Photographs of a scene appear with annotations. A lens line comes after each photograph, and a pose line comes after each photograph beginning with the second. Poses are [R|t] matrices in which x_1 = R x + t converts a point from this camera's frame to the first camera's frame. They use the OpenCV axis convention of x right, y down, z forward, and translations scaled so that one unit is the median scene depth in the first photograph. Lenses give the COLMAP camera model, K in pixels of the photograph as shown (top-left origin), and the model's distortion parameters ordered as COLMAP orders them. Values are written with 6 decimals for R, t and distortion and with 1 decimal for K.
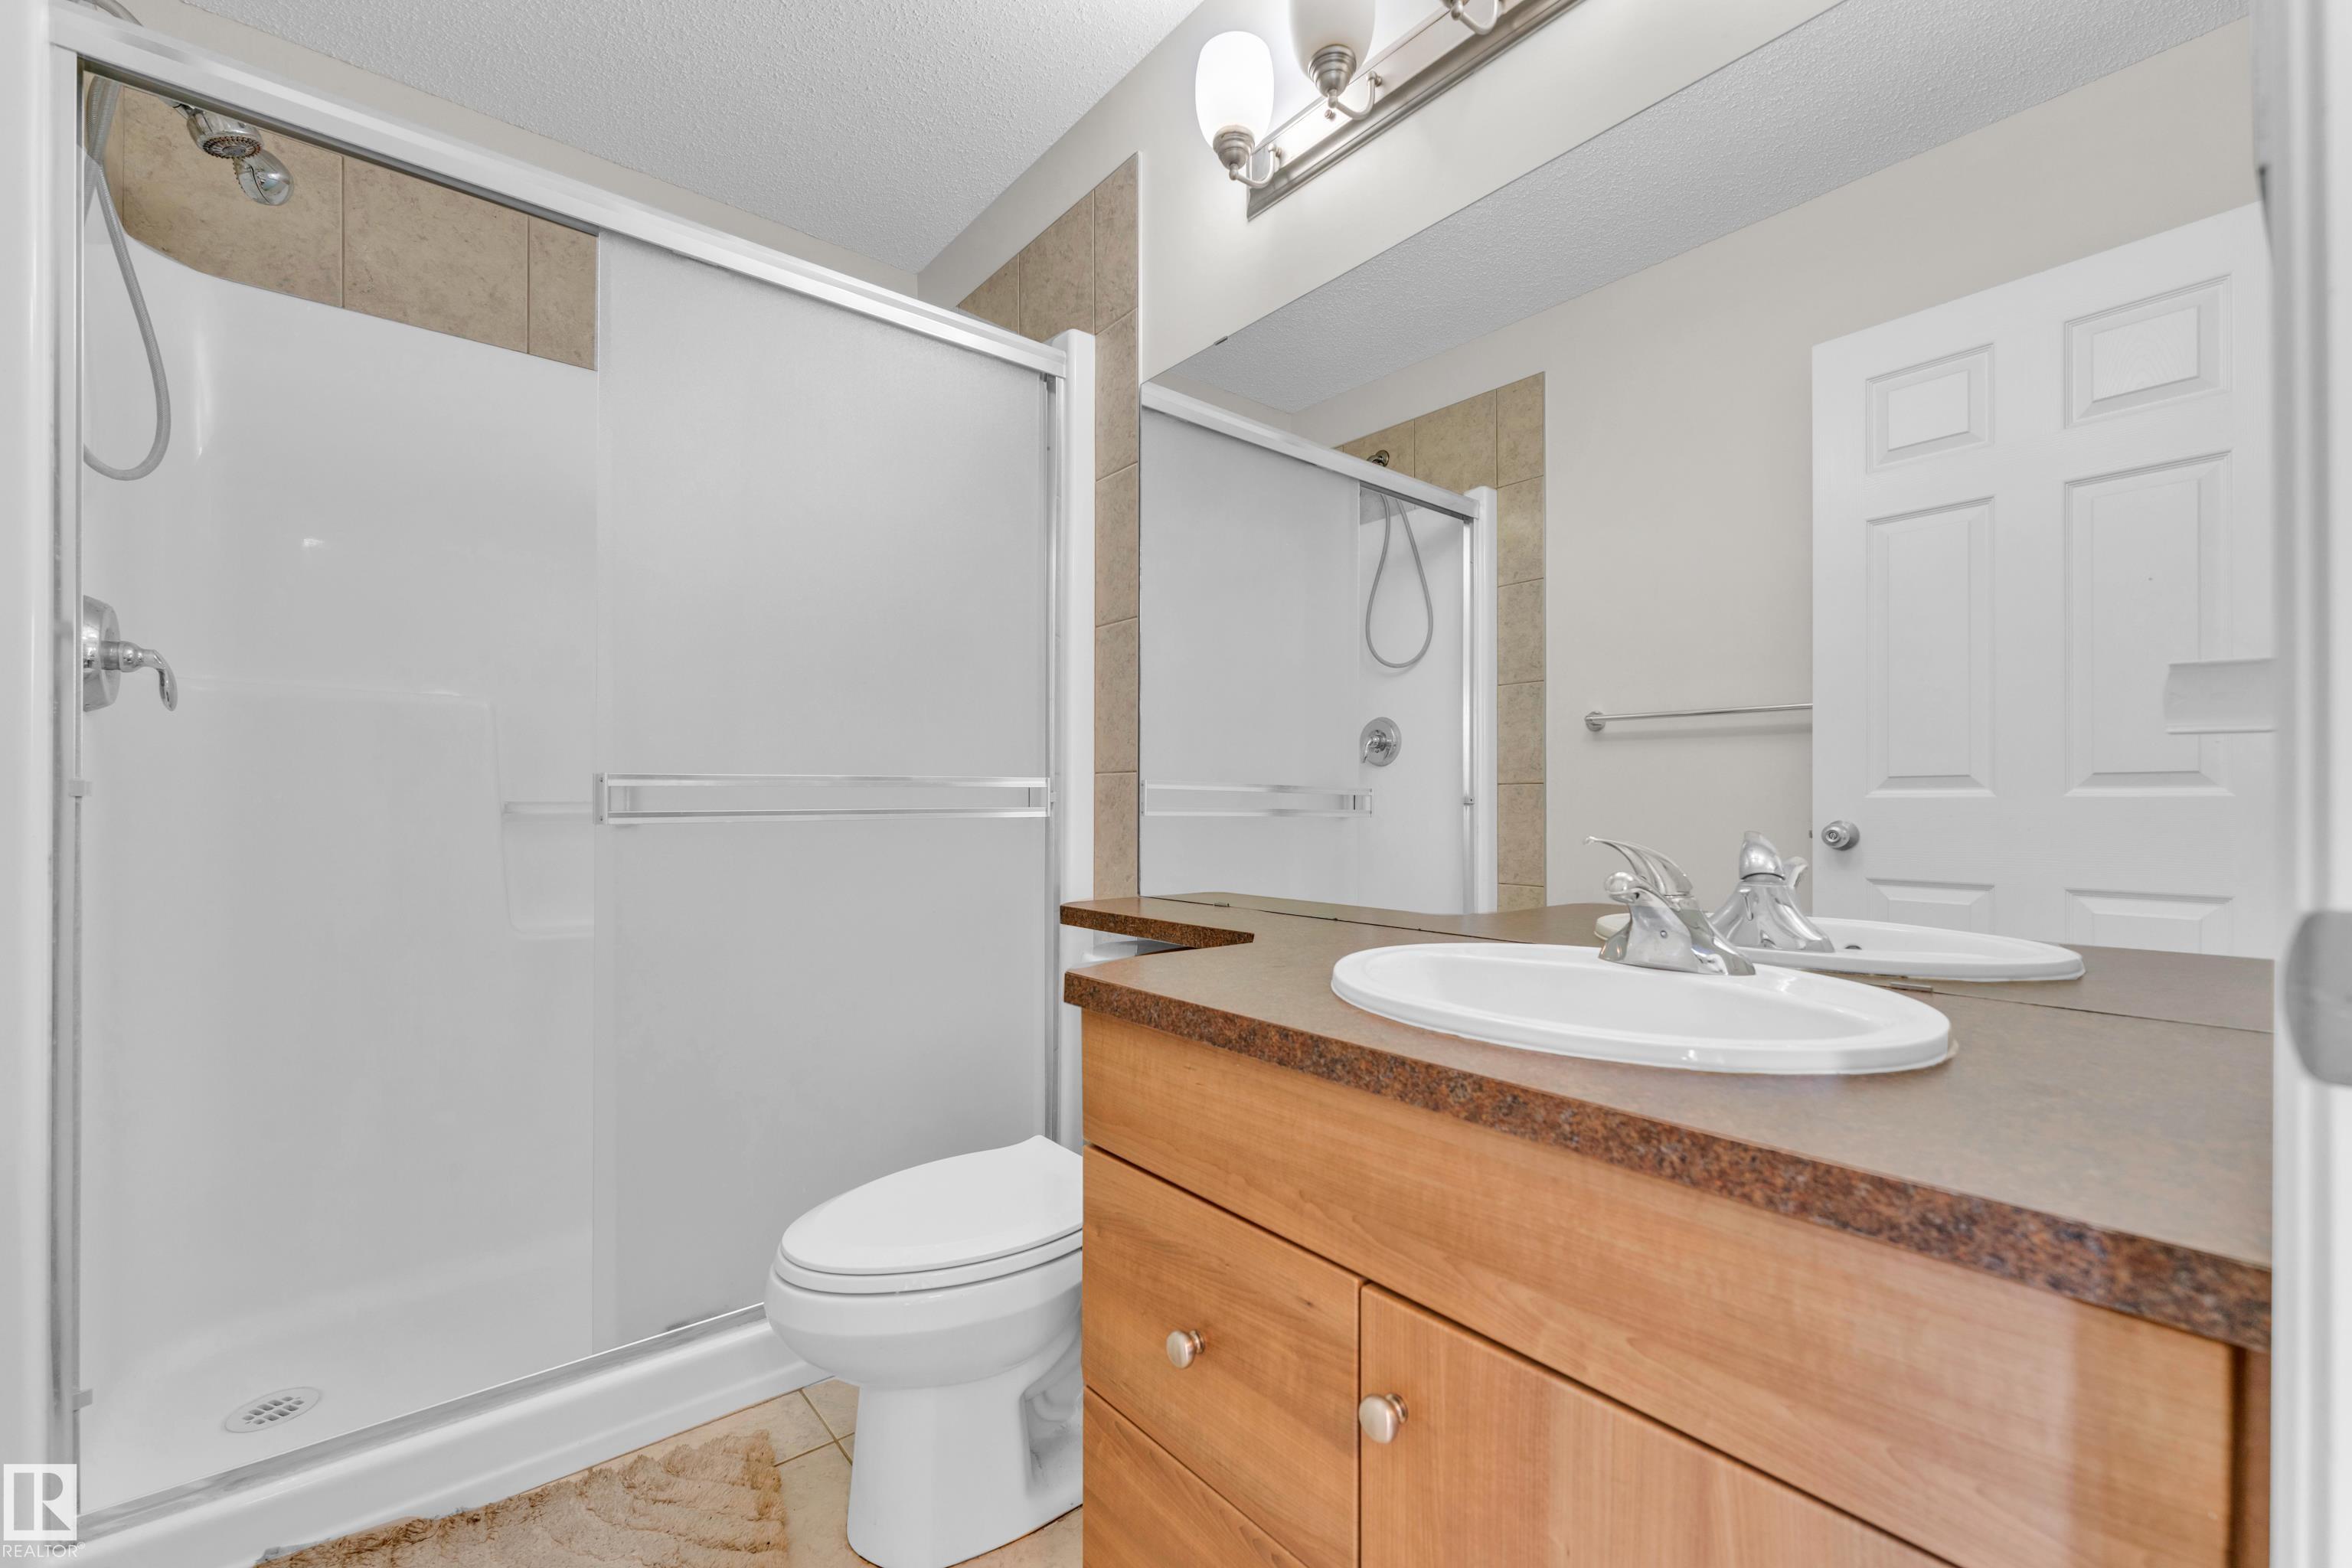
lens RADIAL K [[959.1, 0, 1183.4], [0, 959.1, 788.8], [0, 0, 1]] dist [-0.000780, 0.000111]
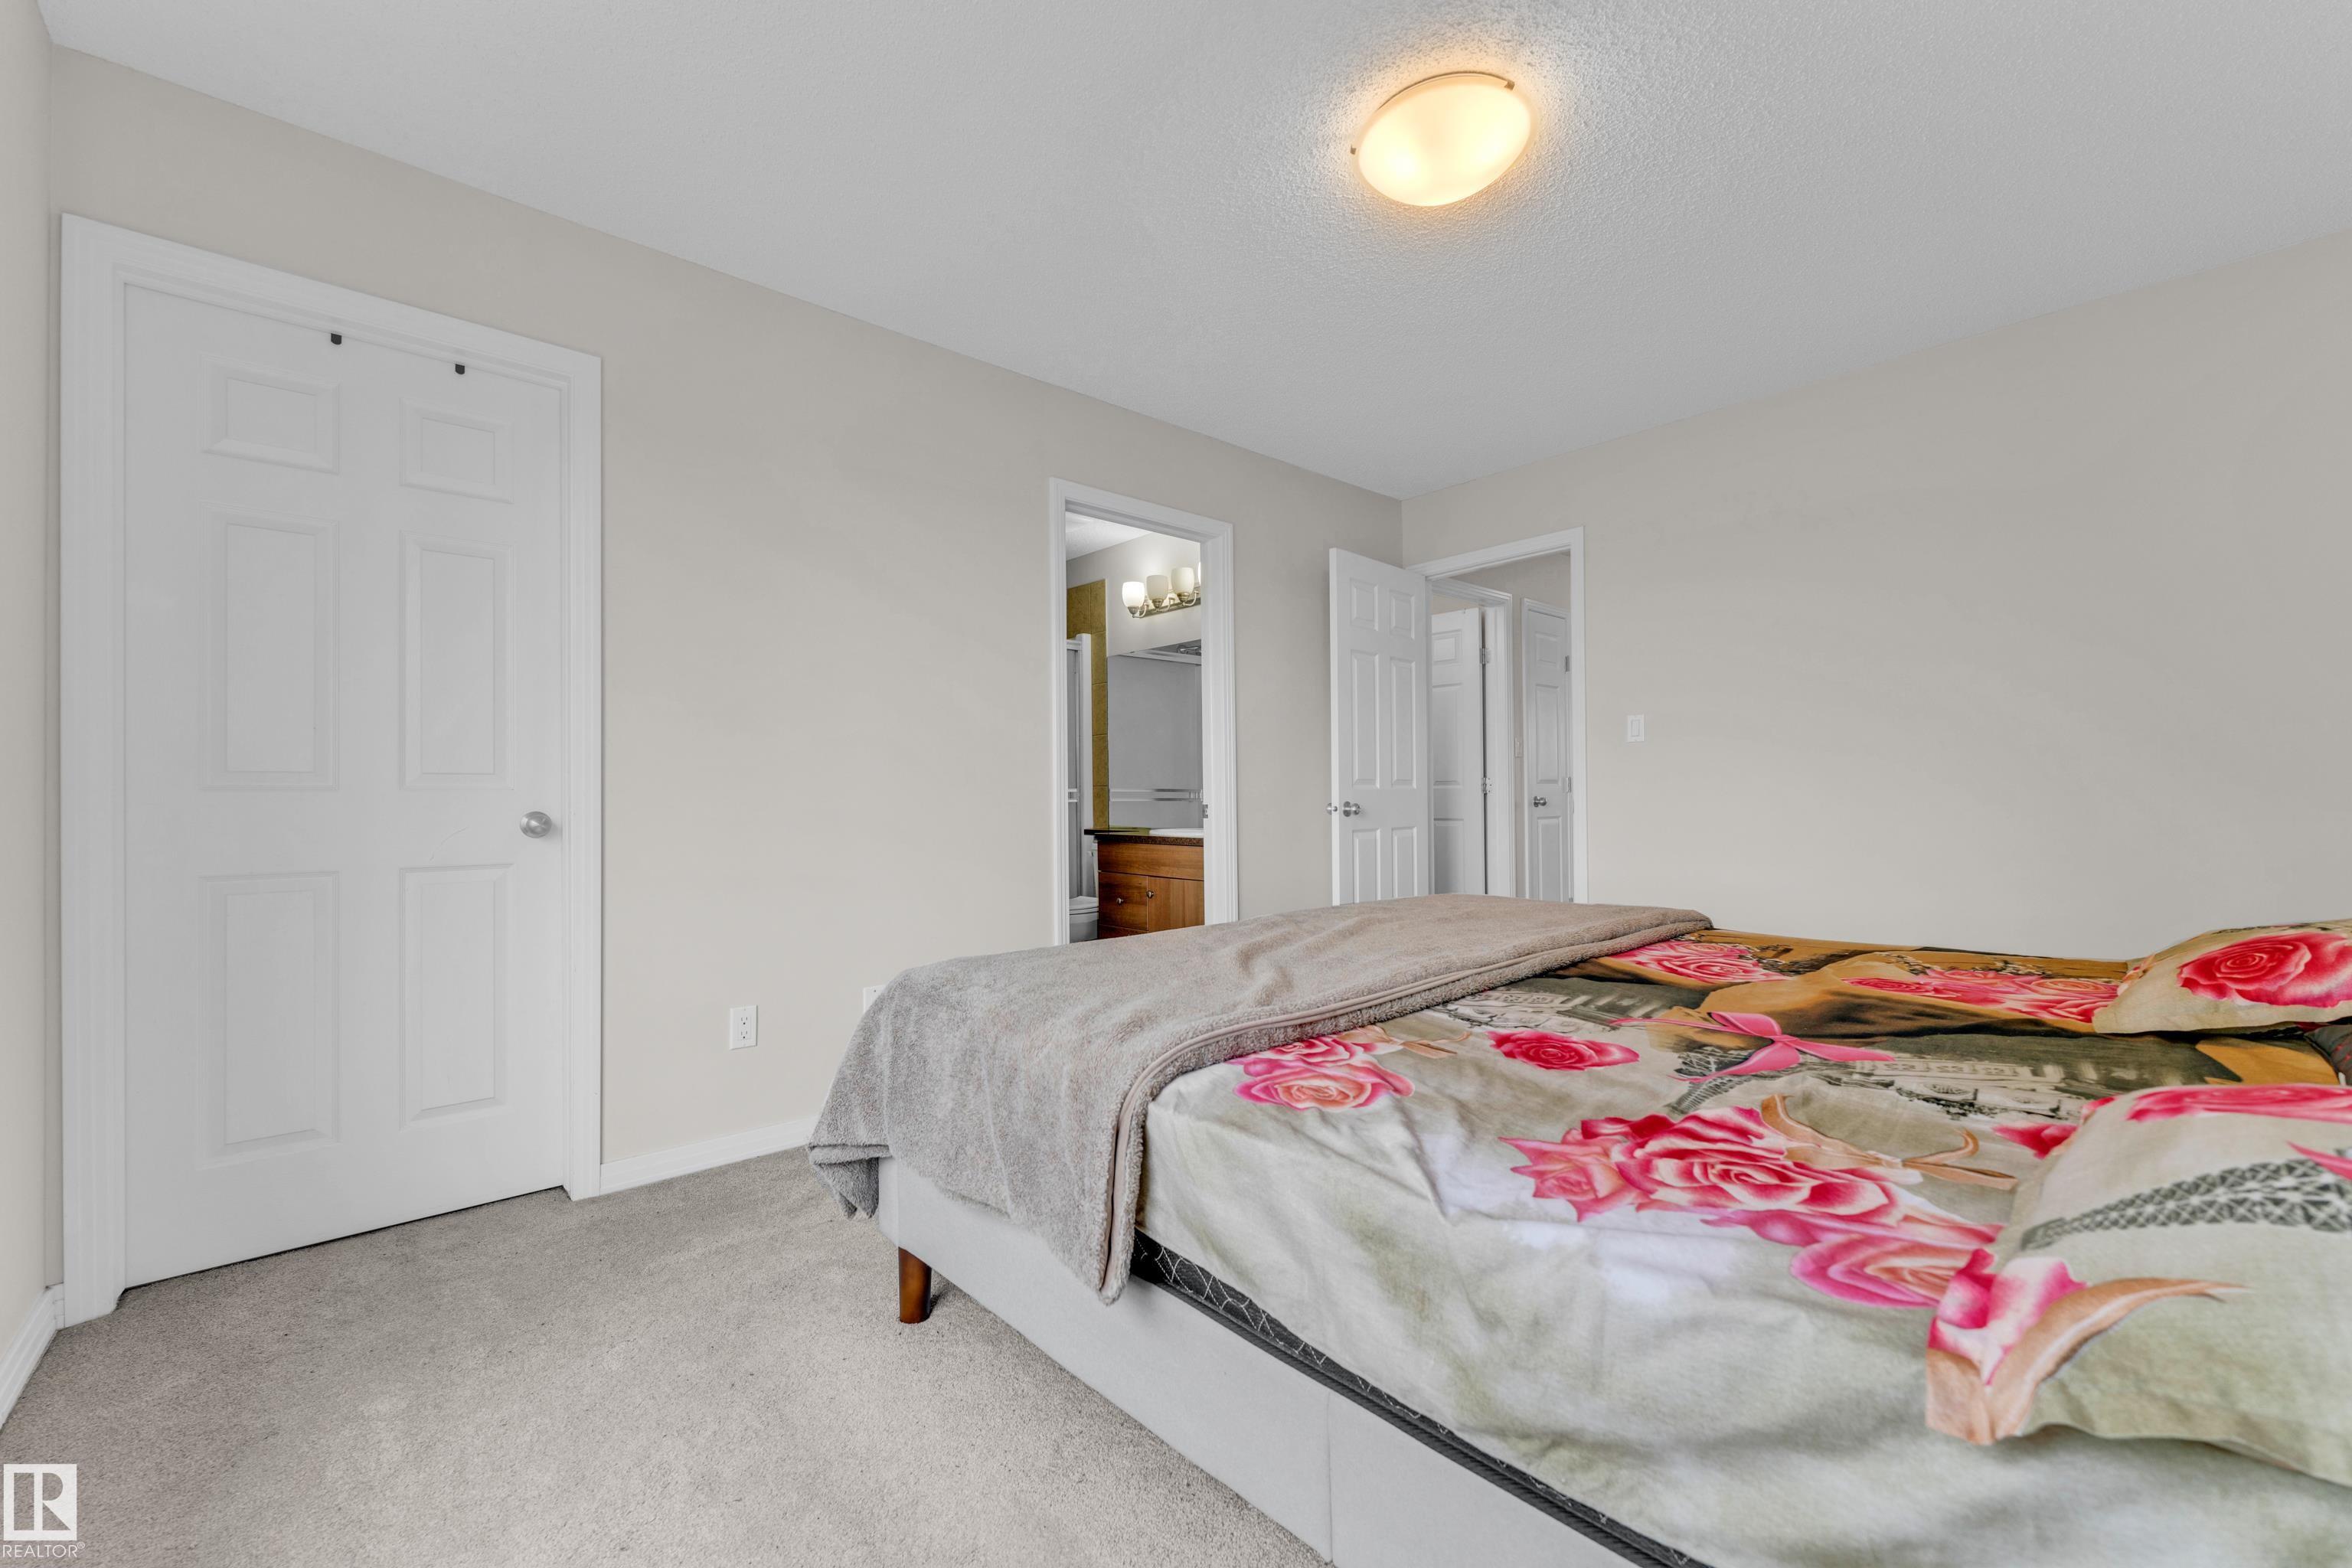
lens RADIAL K [[959.1, 0, 1183.4], [0, 959.1, 788.8], [0, 0, 1]] dist [-0.000780, 0.000111]
pose [[0.999432, -0.015280, 0.030024, 0.076500], [0.014961, 0.999829, 0.010829, -0.030439], [-0.030184, -0.010374, 0.999491, -1.579830]]
